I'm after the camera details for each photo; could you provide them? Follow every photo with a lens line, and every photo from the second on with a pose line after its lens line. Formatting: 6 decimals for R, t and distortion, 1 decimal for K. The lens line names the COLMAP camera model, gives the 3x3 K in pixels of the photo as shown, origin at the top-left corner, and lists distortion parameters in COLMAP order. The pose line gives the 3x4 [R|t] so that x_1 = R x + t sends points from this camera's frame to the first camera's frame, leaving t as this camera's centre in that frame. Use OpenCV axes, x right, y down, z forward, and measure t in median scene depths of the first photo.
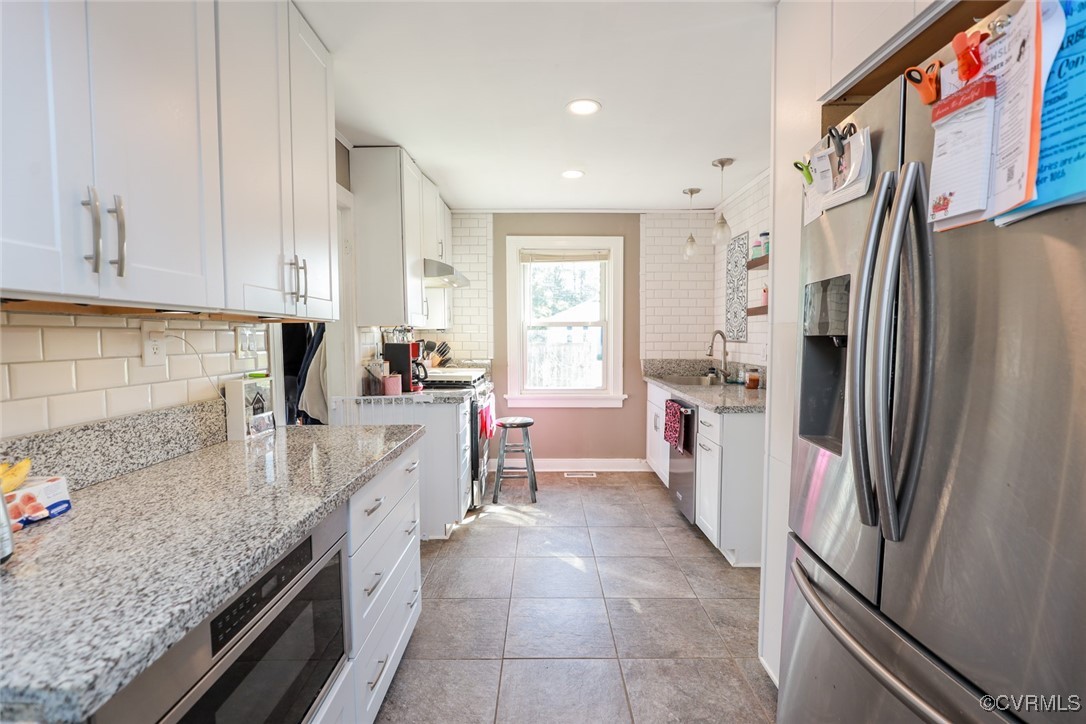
lens RADIAL K [[494.1, 0, 543.6], [0, 494.1, 370.6], [0, 0, 1]] dist [-0.036632, 0.005015]
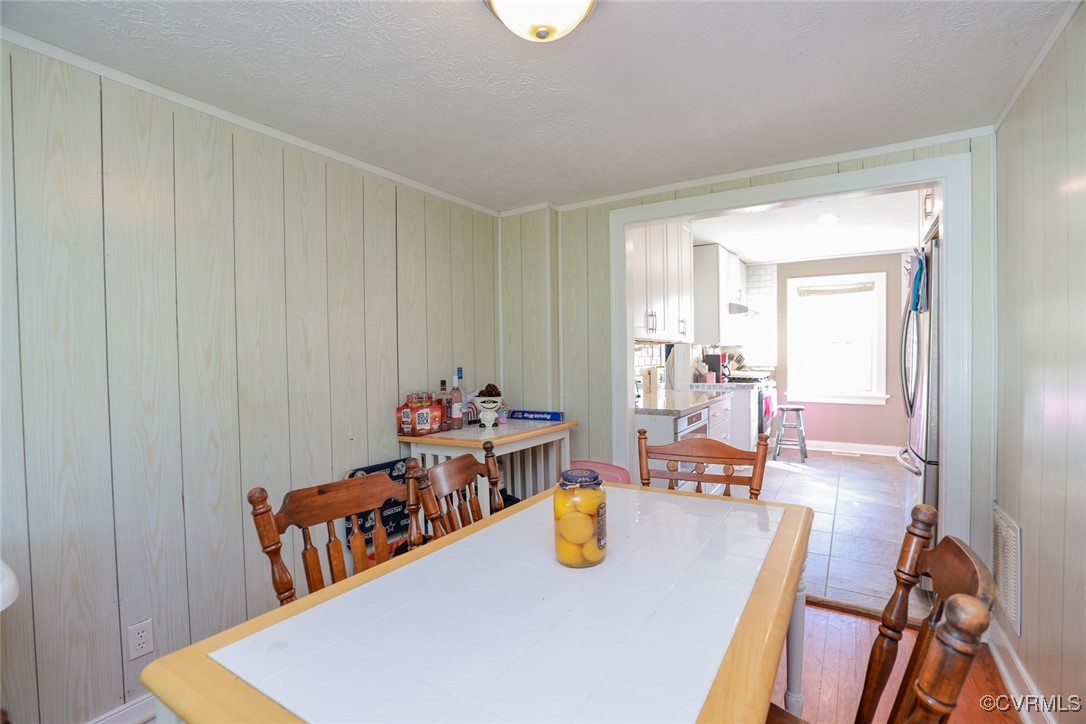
lens RADIAL K [[494.1, 0, 544.0], [0, 494.1, 366.2], [0, 0, 1]] dist [-0.036632, 0.005015]
pose [[0.844336, 0.008463, -0.535747, 0.103473], [-0.030474, 0.999015, -0.032247, 0.049837], [0.534946, 0.043554, 0.843763, -0.634722]]
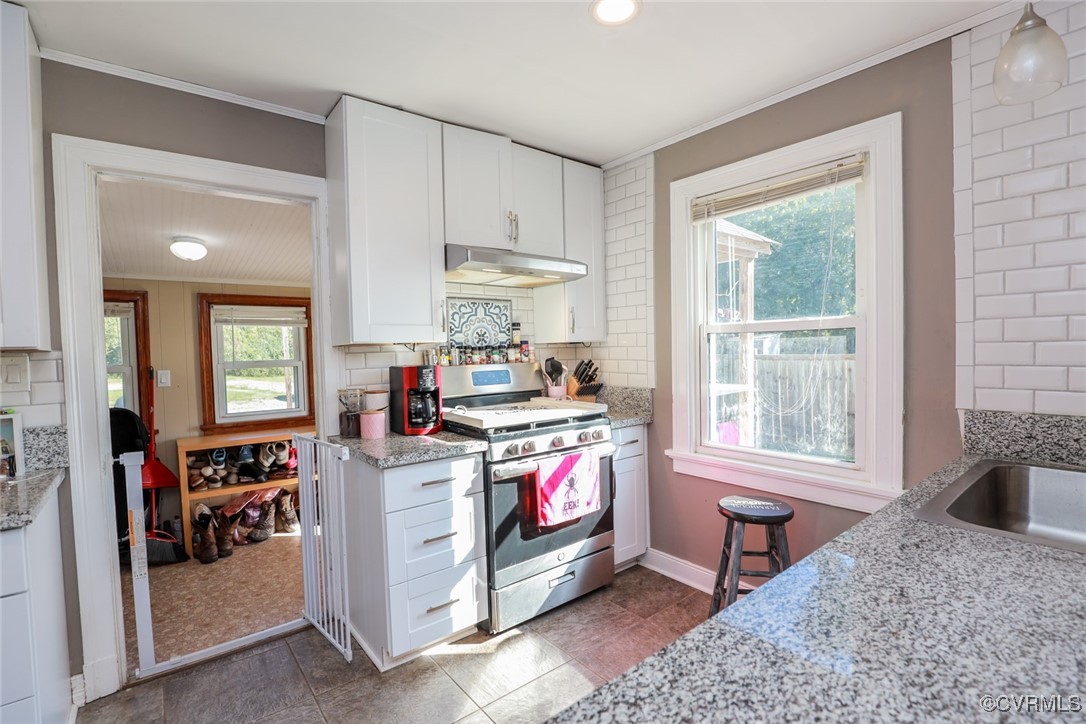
lens RADIAL K [[494.1, 0, 548.5], [0, 494.1, 366.4], [0, 0, 1]] dist [-0.036632, 0.005015]
pose [[0.622679, 0.018990, -0.782247, 0.349998], [-0.036103, 0.999338, -0.004478, -0.051717], [0.781644, 0.031029, 0.622952, 0.612431]]
